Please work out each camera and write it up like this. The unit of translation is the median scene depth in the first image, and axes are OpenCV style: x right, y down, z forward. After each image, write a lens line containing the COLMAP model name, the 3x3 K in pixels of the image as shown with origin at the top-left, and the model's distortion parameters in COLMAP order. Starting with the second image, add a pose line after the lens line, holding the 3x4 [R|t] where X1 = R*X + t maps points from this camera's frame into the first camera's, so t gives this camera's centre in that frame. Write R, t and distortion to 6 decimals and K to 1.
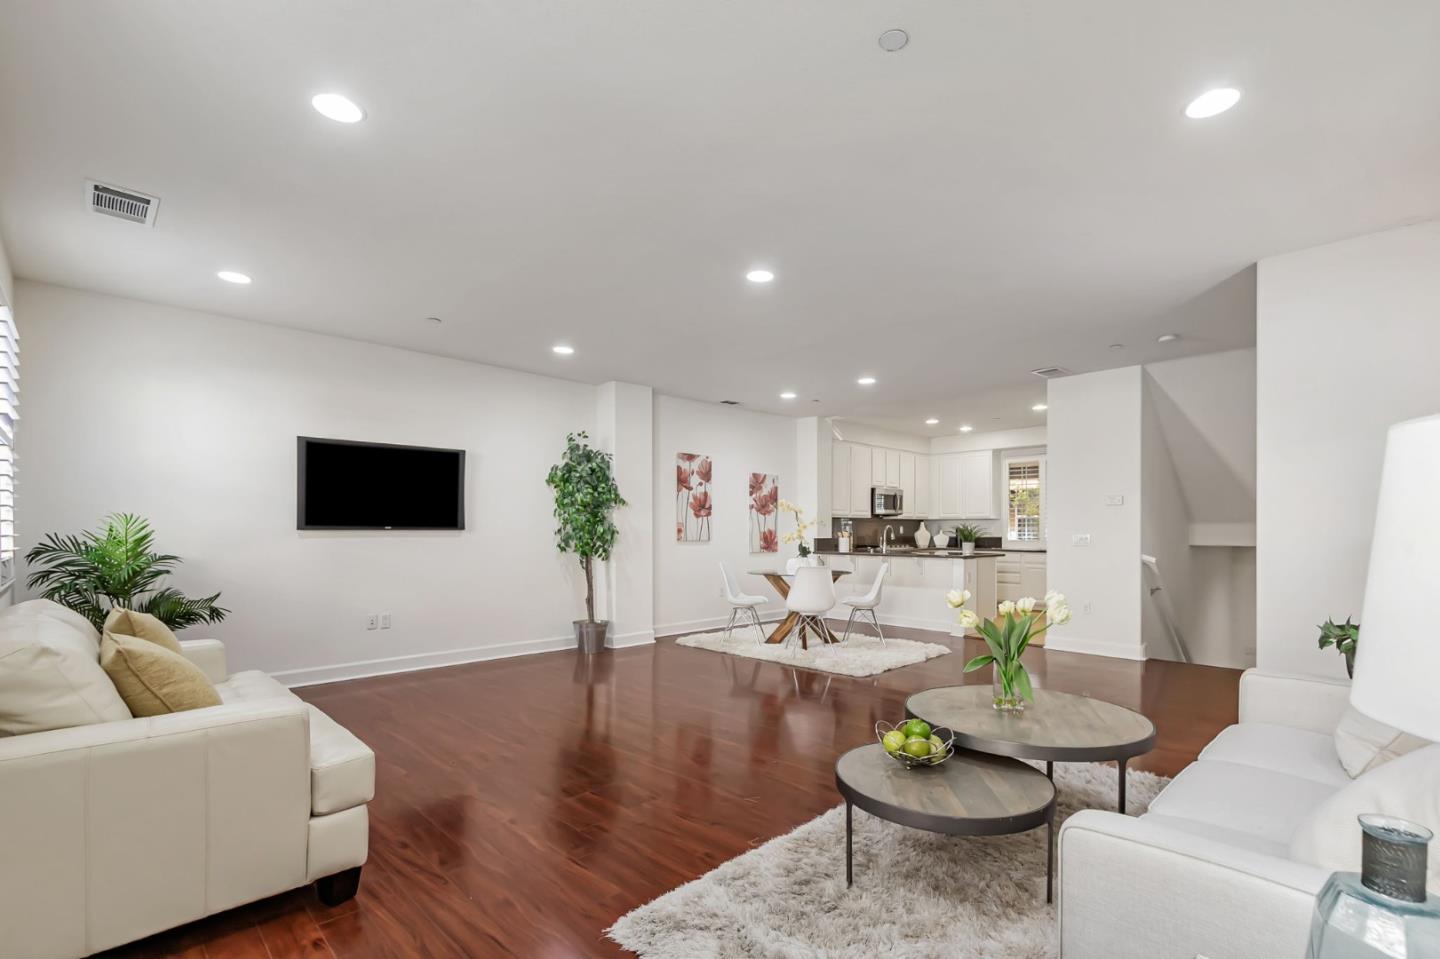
lens RADIAL K [[656.6, 0, 729.2], [0, 656.6, 522.3], [0, 0, 1]] dist [0.008447, -0.002839]
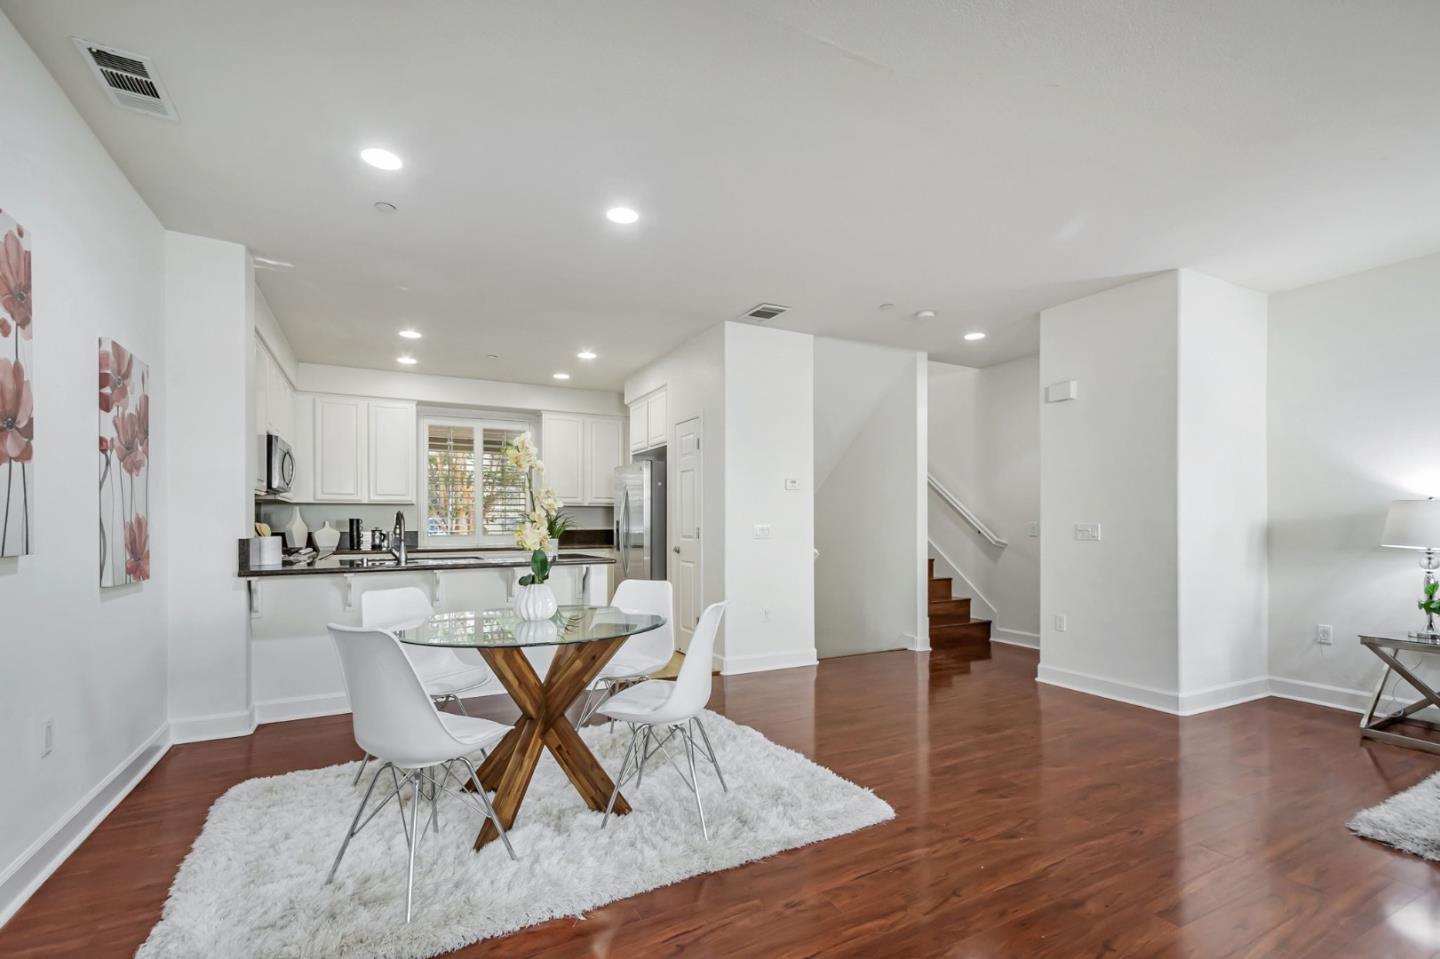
lens RADIAL K [[656.6, 0, 738.6], [0, 656.6, 519.1], [0, 0, 1]] dist [0.008447, -0.002839]
pose [[0.265700, 0.005237, 0.964041, -0.211474], [-0.010227, 0.999944, -0.002614, 0.011279], [-0.964001, -0.009165, 0.265739, 0.670159]]
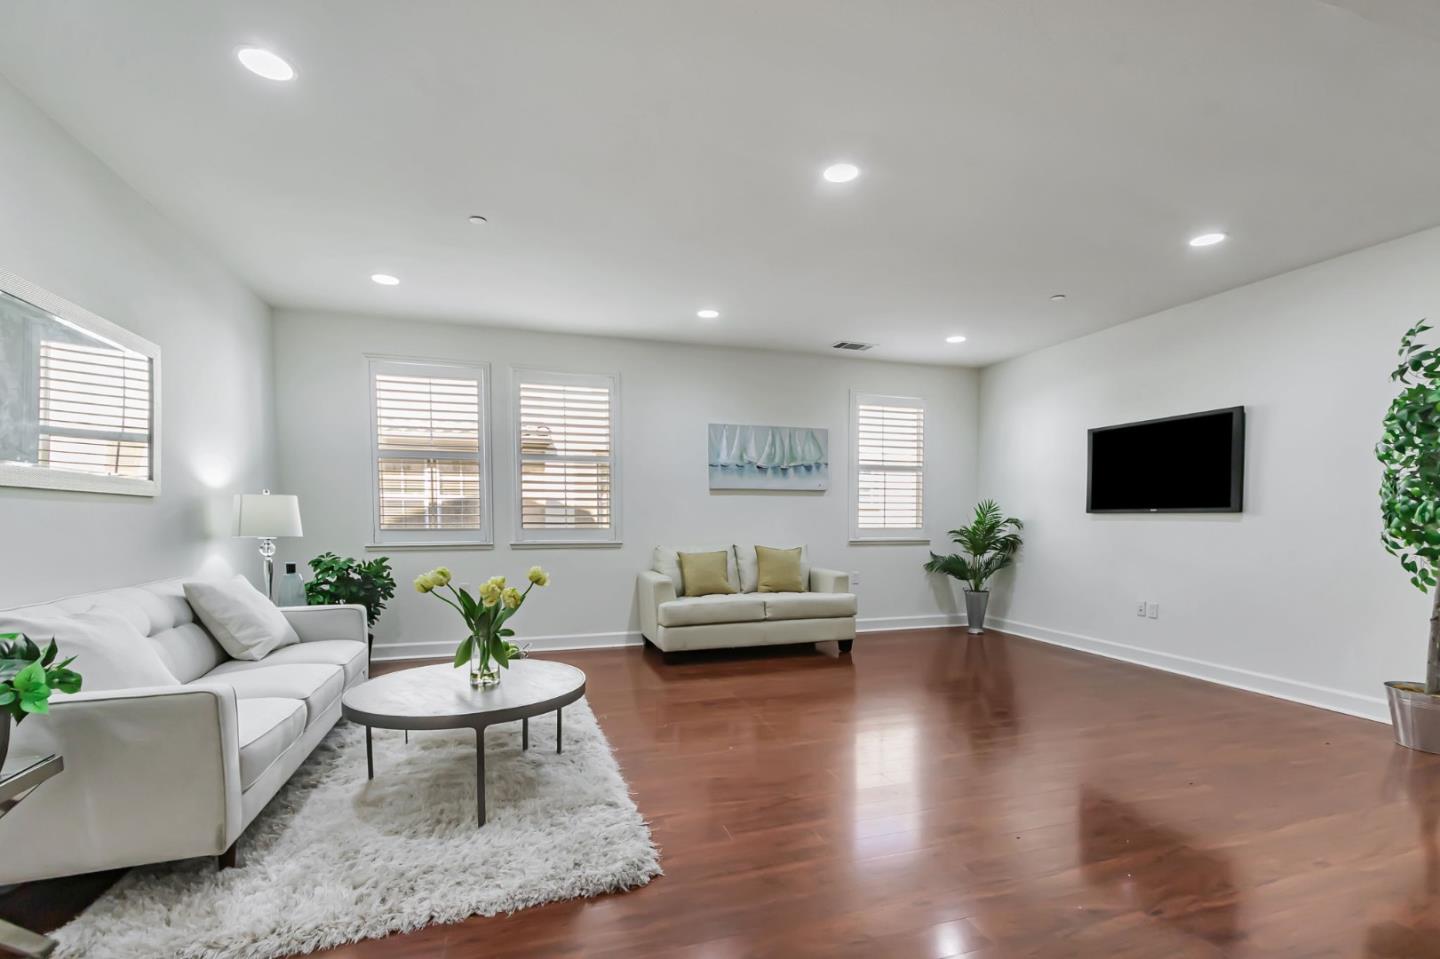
lens RADIAL K [[656.6, 0, 730.3], [0, 656.6, 534.5], [0, 0, 1]] dist [0.008447, -0.002839]
pose [[-0.433269, 0.020322, -0.901036, 0.405128], [0.005296, 0.999786, 0.020002, 0.014782], [0.901249, 0.003894, -0.433284, 0.611602]]
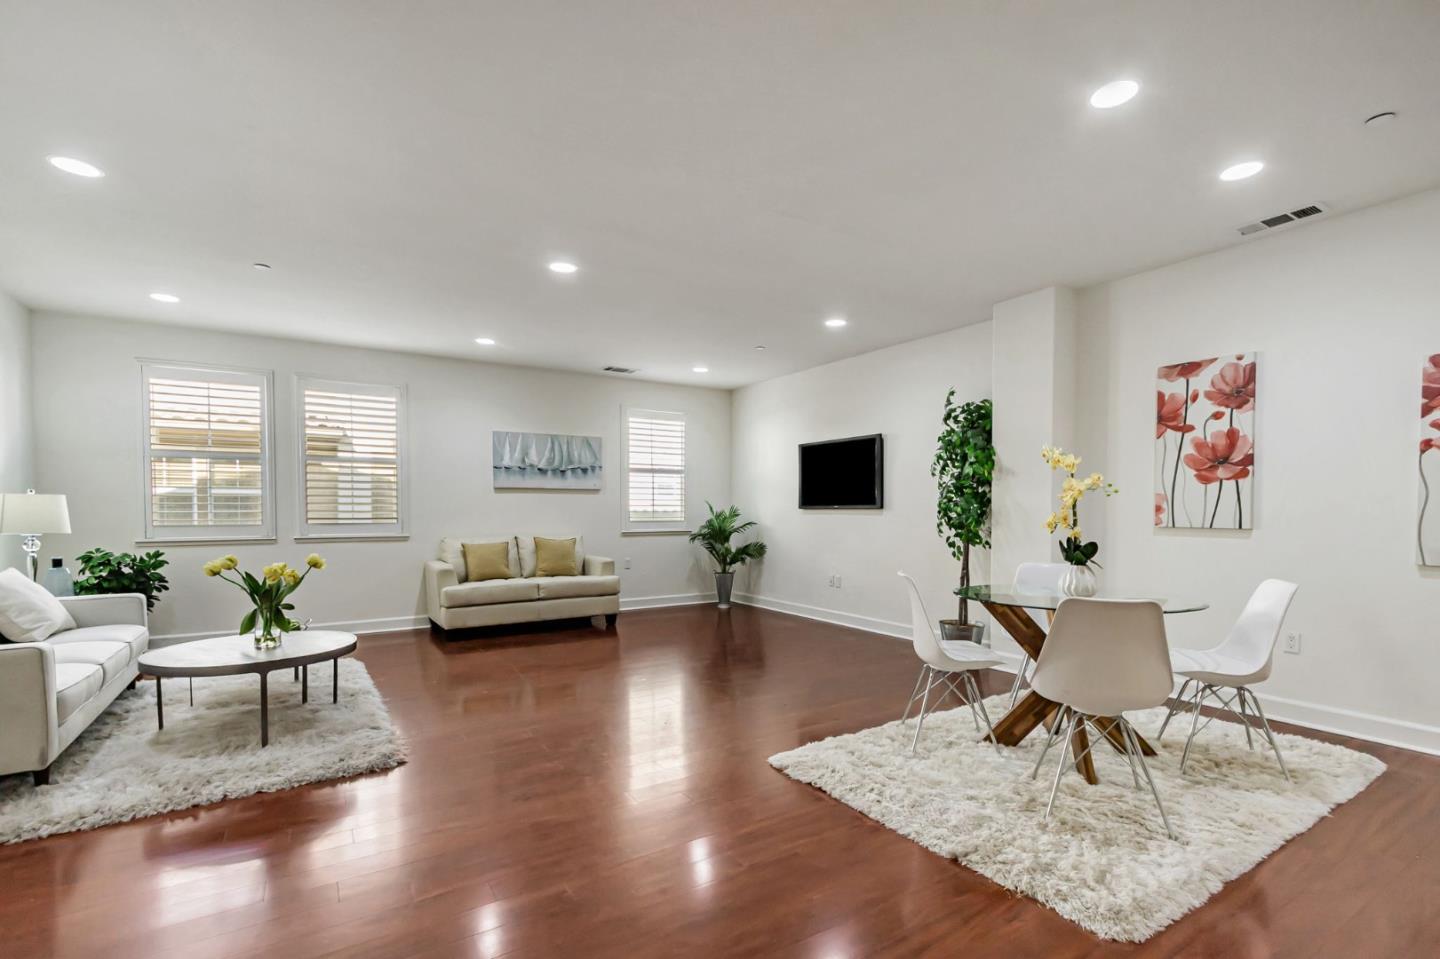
lens RADIAL K [[656.6, 0, 730.0], [0, 656.6, 514.9], [0, 0, 1]] dist [0.008447, -0.002839]
pose [[-0.191665, 0.005225, -0.981447, 0.525286], [0.008862, 0.999954, 0.003593, 0.012450], [0.981420, -0.008009, -0.191702, 0.735636]]
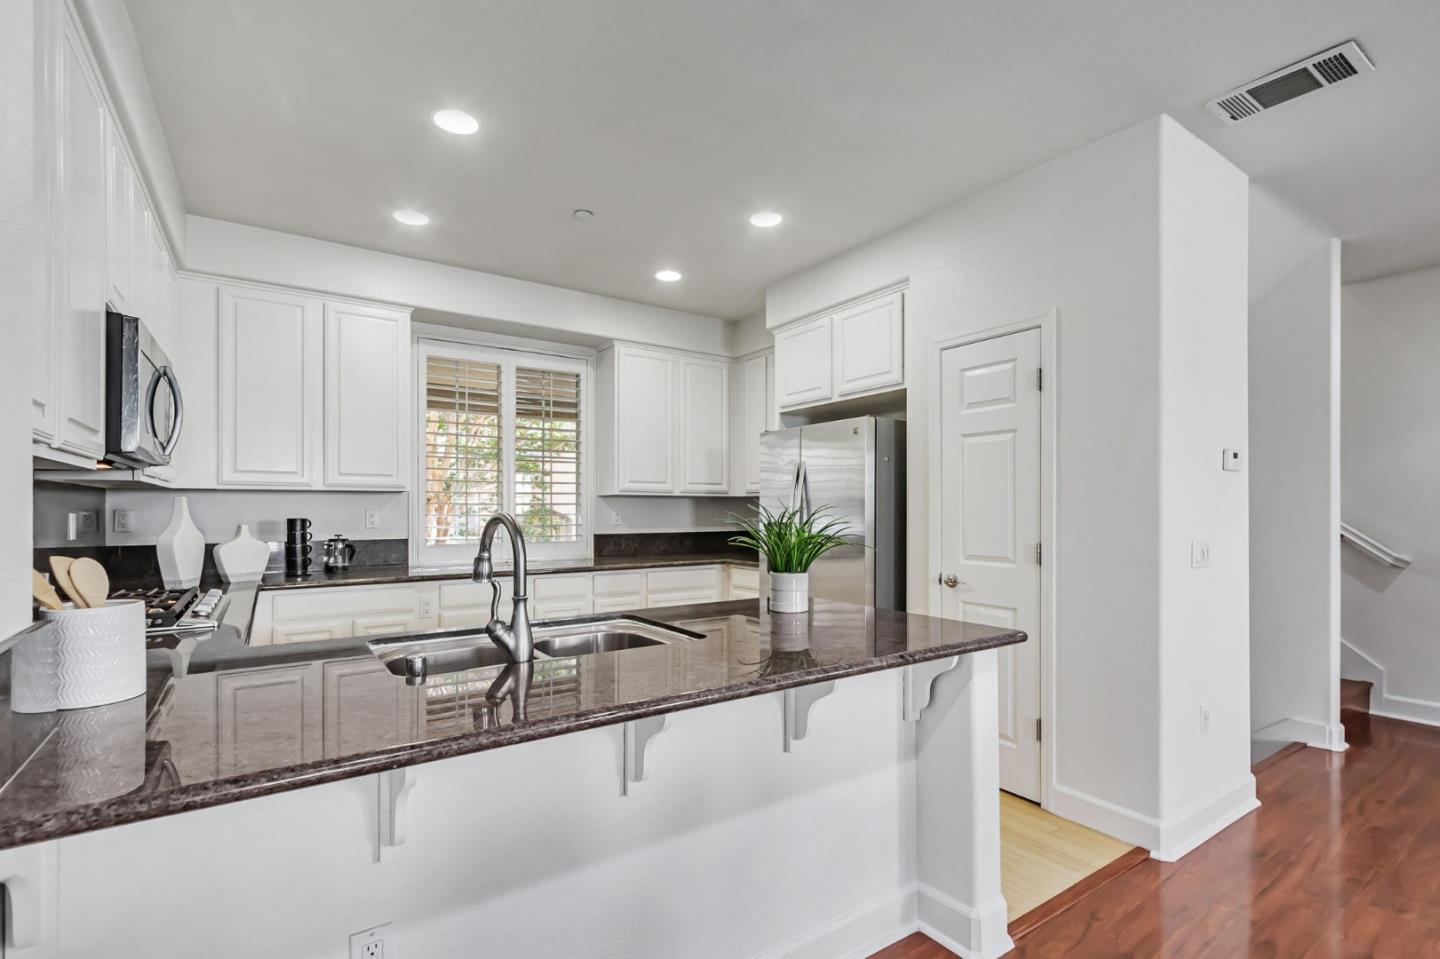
lens RADIAL K [[656.6, 0, 724.4], [0, 656.6, 507.1], [0, 0, 1]] dist [0.008447, -0.002839]
pose [[0.160611, 0.005043, 0.987005, 0.076974], [-0.014016, 0.999898, -0.002828, 0.002691], [-0.986918, -0.013380, 0.160665, 1.013604]]
